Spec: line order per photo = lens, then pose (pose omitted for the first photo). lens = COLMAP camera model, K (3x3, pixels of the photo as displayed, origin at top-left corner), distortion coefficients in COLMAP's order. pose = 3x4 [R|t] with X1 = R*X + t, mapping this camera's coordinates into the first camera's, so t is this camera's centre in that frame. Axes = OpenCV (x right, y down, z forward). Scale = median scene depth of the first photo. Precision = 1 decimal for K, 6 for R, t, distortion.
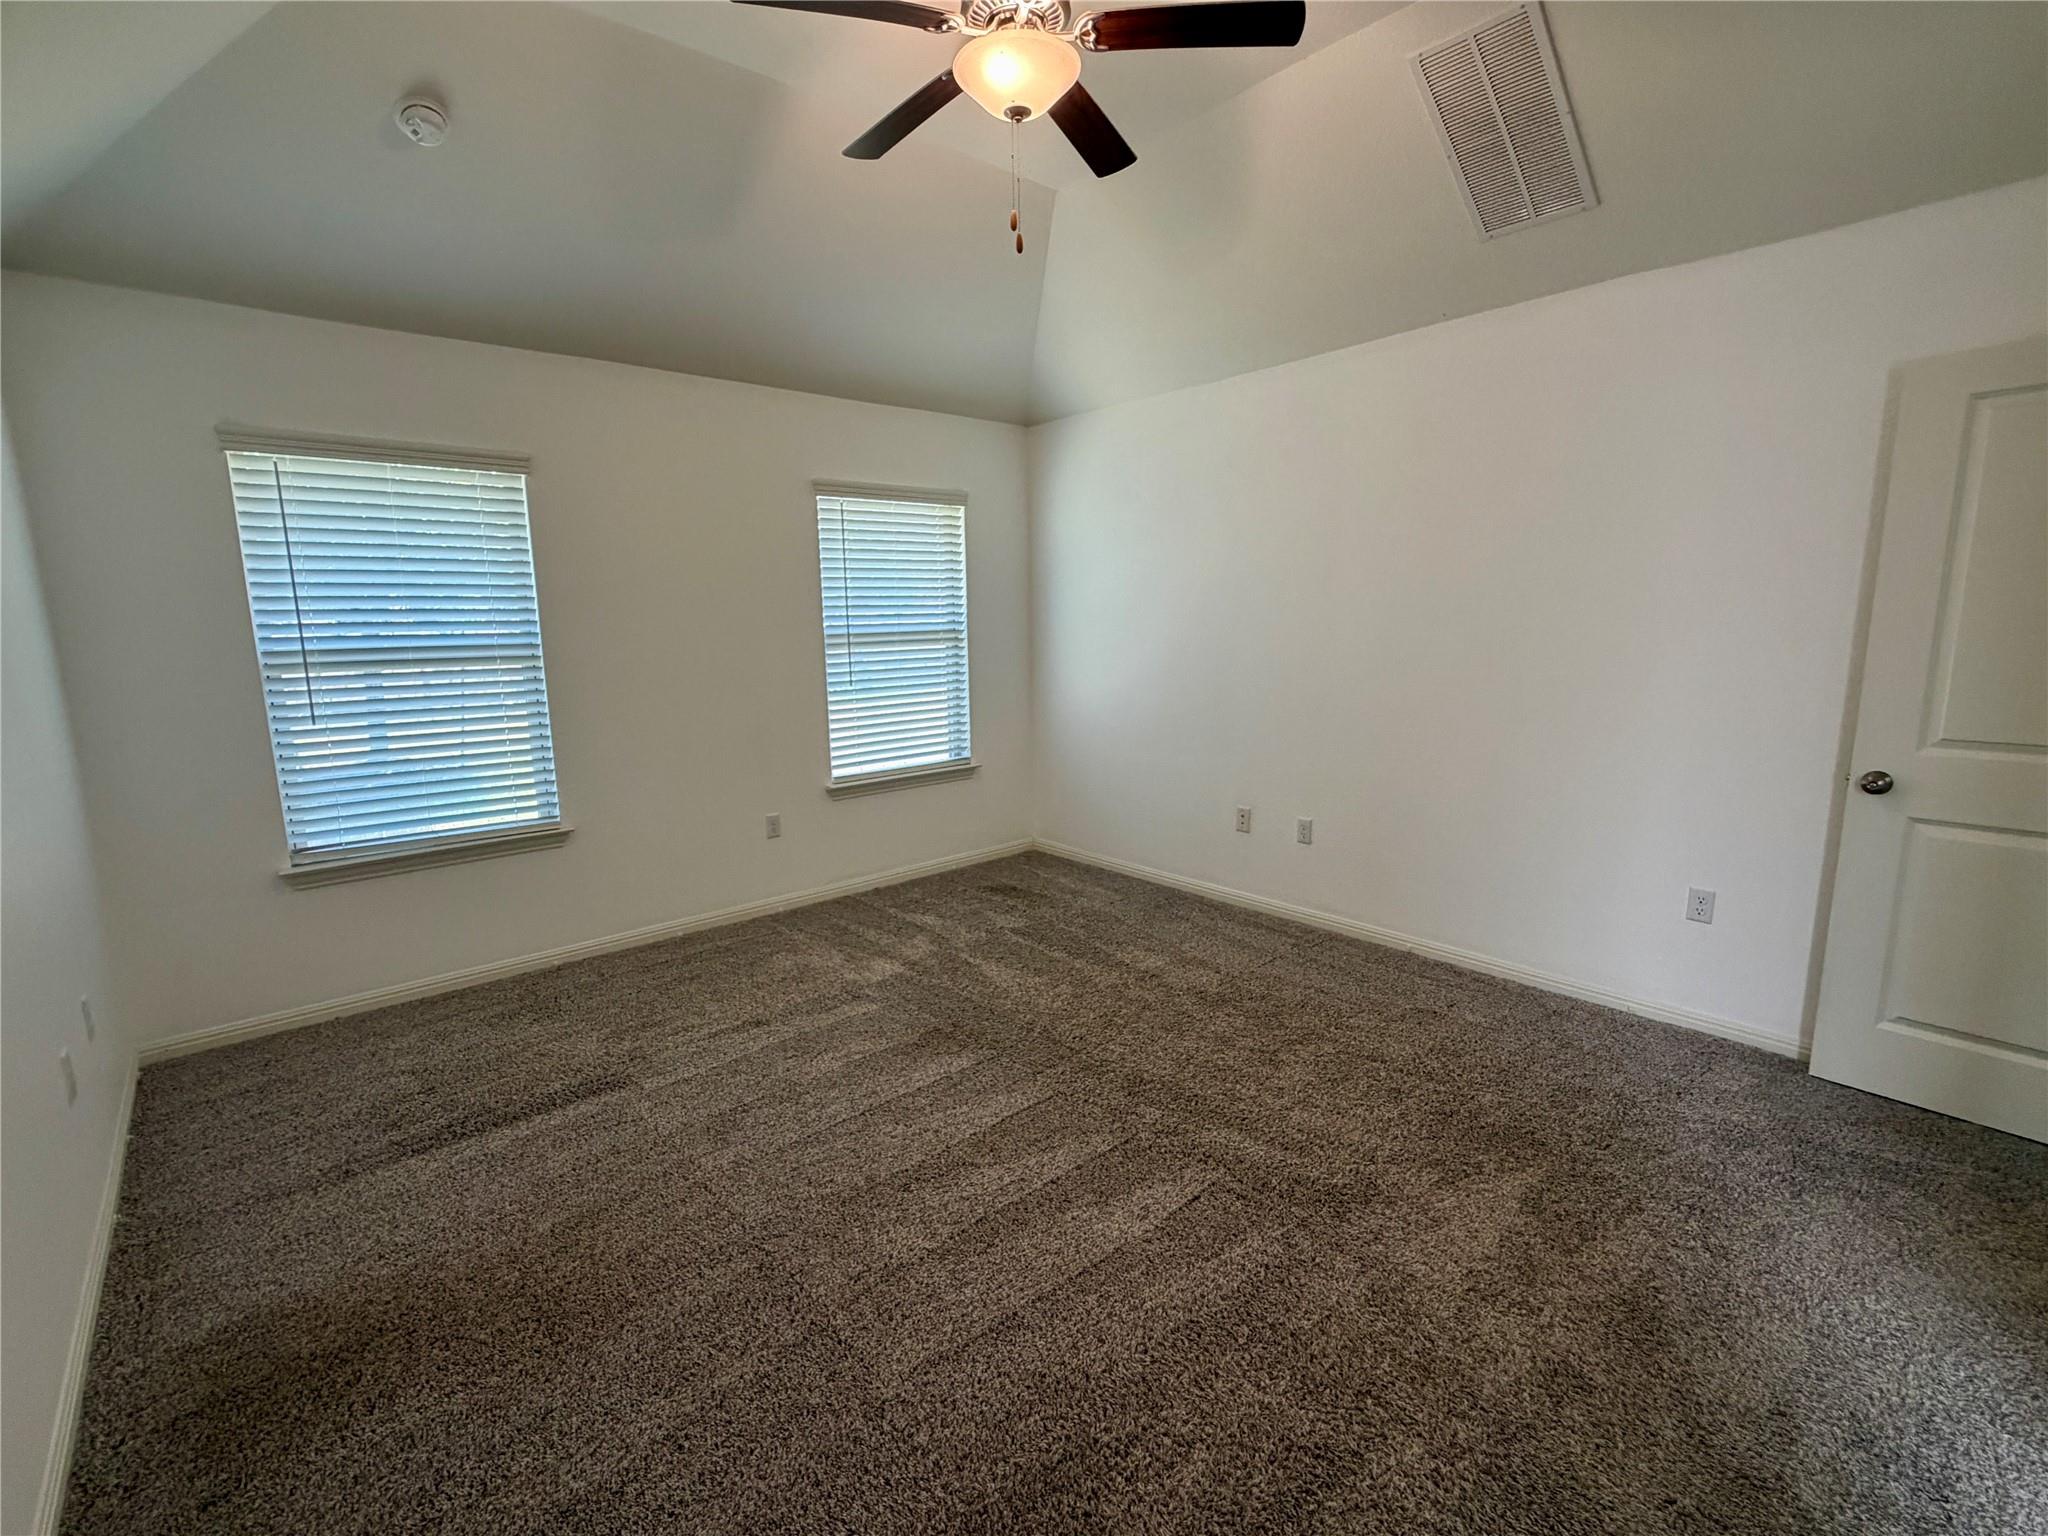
lens RADIAL K [[897.9, 0, 1026.5], [0, 897.9, 768.9], [0, 0, 1]] dist [0.004628, 0.000387]
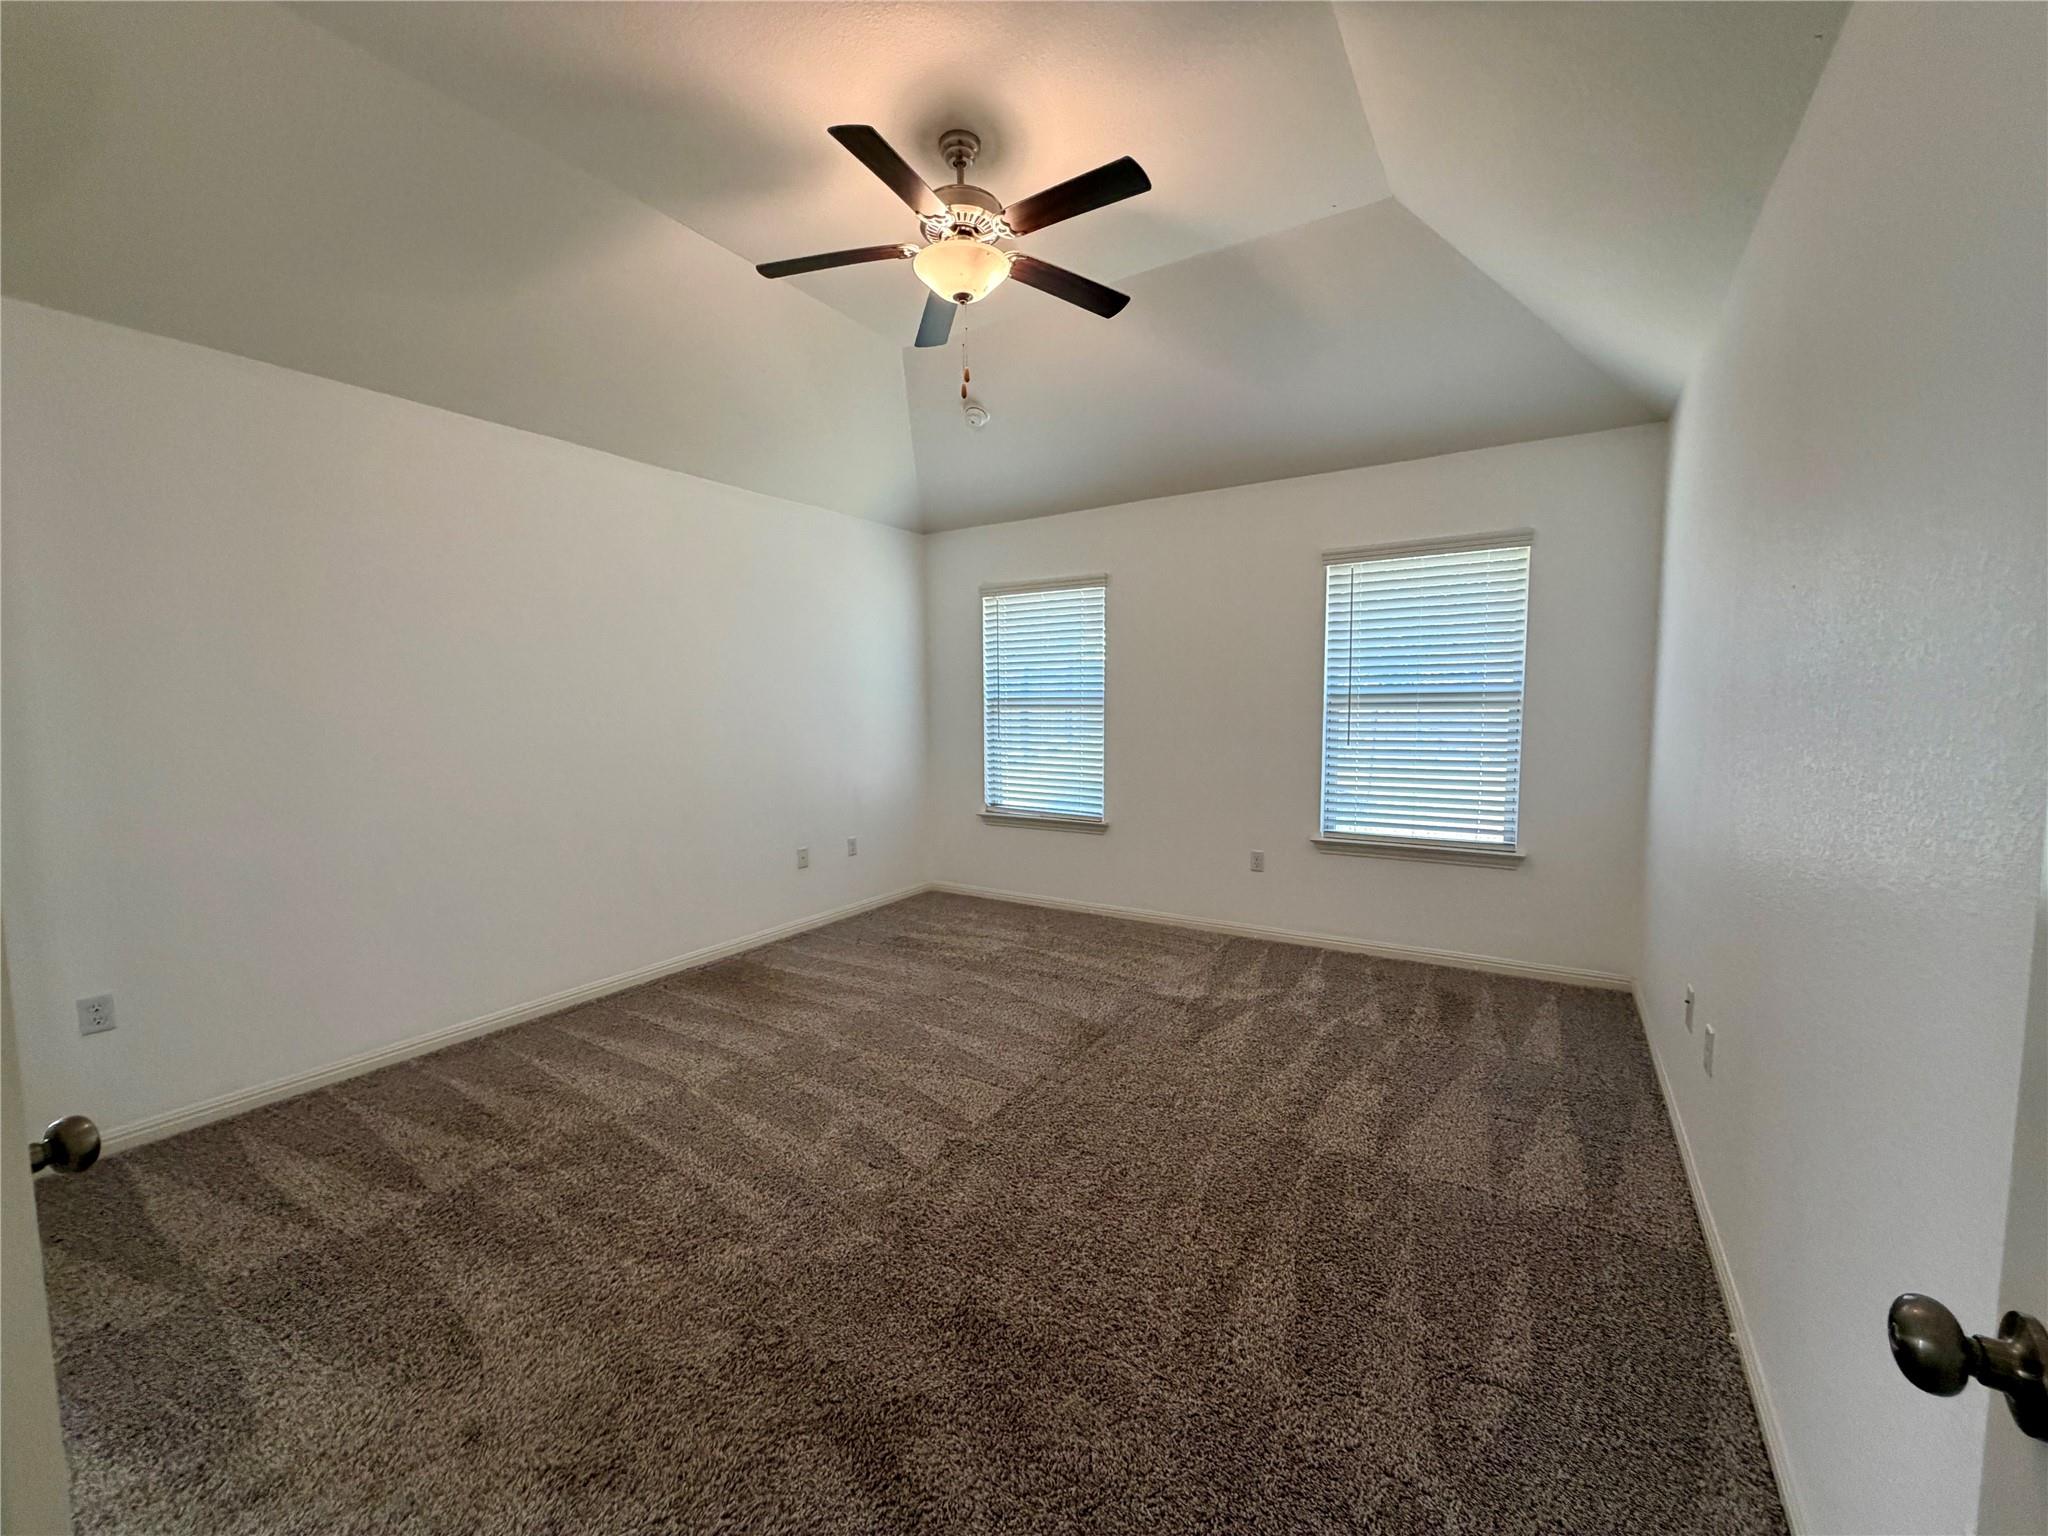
lens RADIAL K [[815.5, 0, 1005.6], [0, 815.5, 767.5], [0, 0, 1]] dist [-0.002192, 0.000601]
pose [[0.290175, 0.099813, -0.951754, 0.656355], [-0.153103, 0.986577, 0.056786, -0.069058], [0.944647, 0.129238, 0.301562, 0.411484]]
